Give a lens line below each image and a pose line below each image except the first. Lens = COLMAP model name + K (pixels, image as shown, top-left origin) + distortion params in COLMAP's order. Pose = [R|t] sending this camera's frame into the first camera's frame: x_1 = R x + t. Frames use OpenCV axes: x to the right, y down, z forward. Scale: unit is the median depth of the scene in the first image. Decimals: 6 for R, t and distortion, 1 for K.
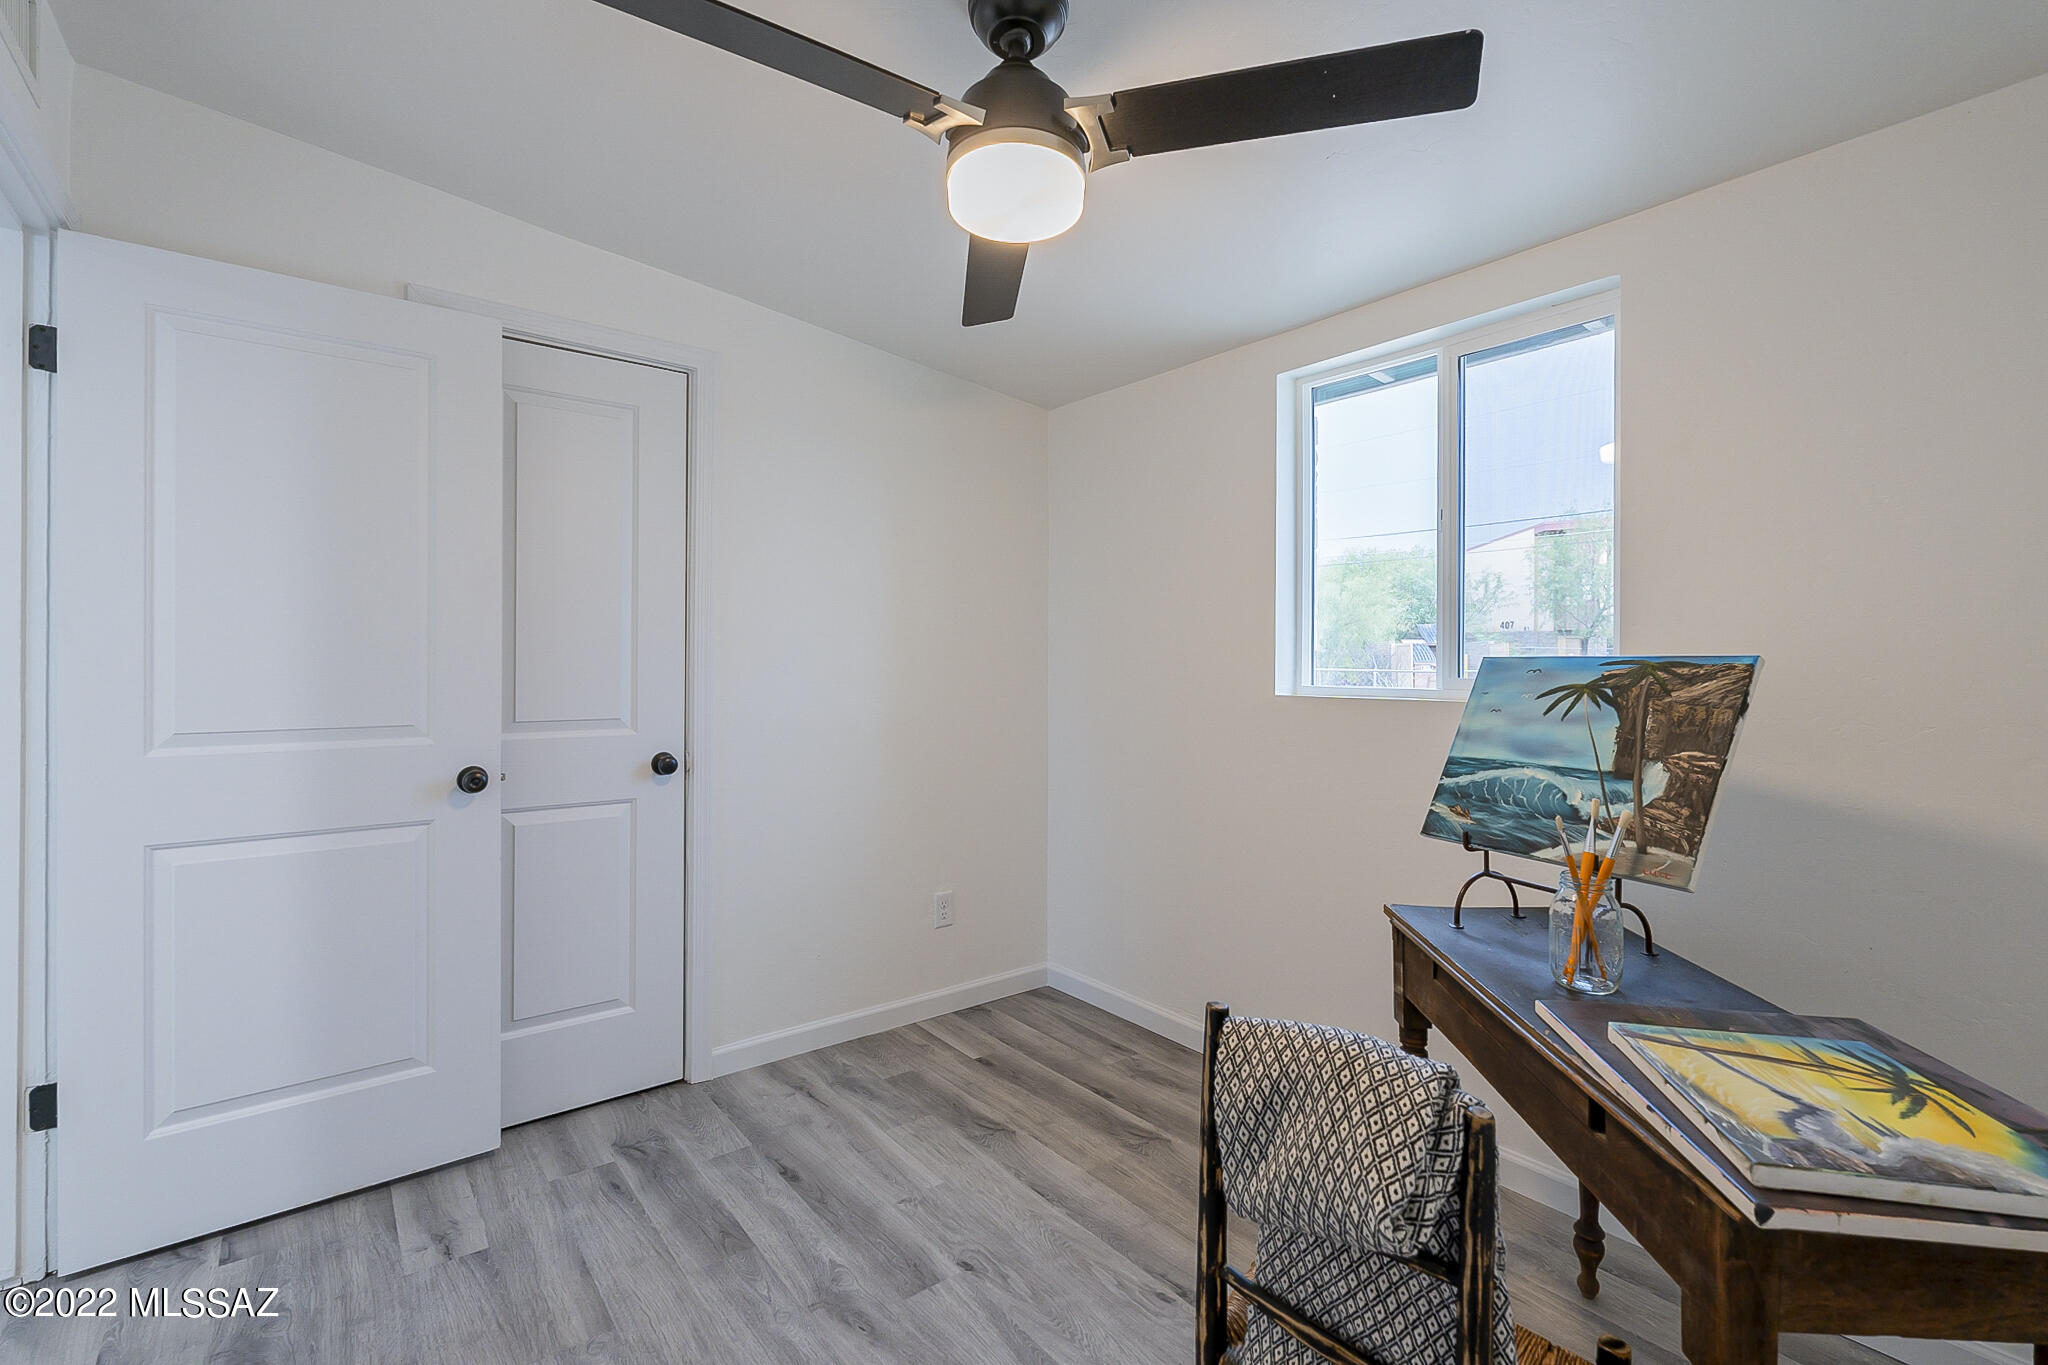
lens RADIAL K [[896.4, 0, 1037.8], [0, 896.4, 680.8], [0, 0, 1]] dist [-0.005137, 0.000389]
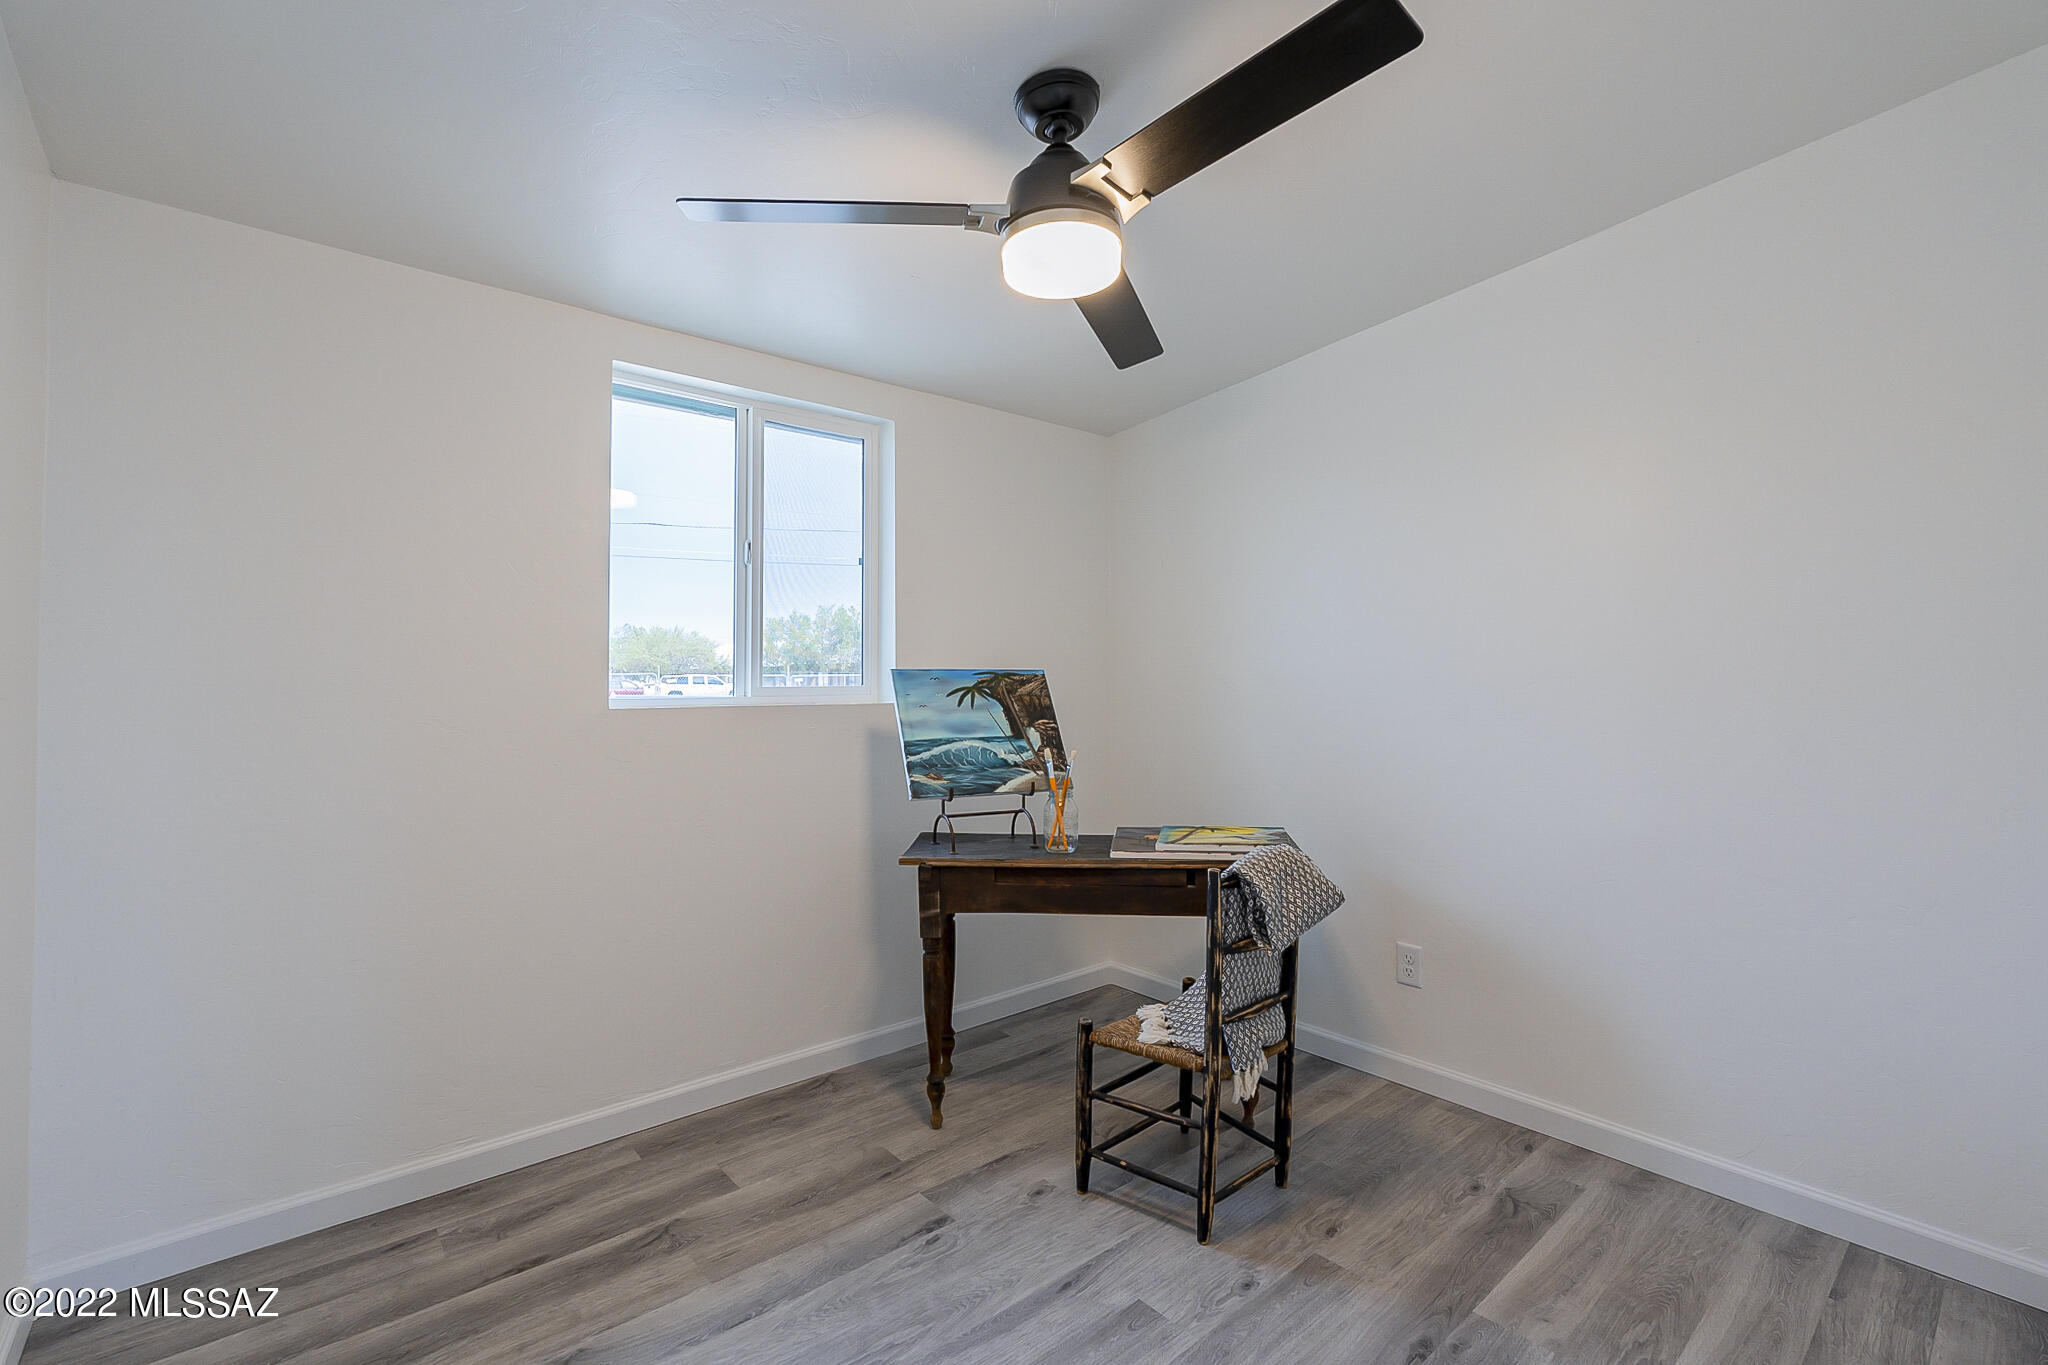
lens RADIAL K [[896.4, 0, 1025.5], [0, 896.4, 673.9], [0, 0, 1]] dist [-0.005137, 0.000389]
pose [[-0.027933, -0.001354, 0.999609, -0.993268], [0.014848, 0.999888, 0.001769, -0.019656], [-0.999500, 0.014891, -0.027910, 0.916848]]
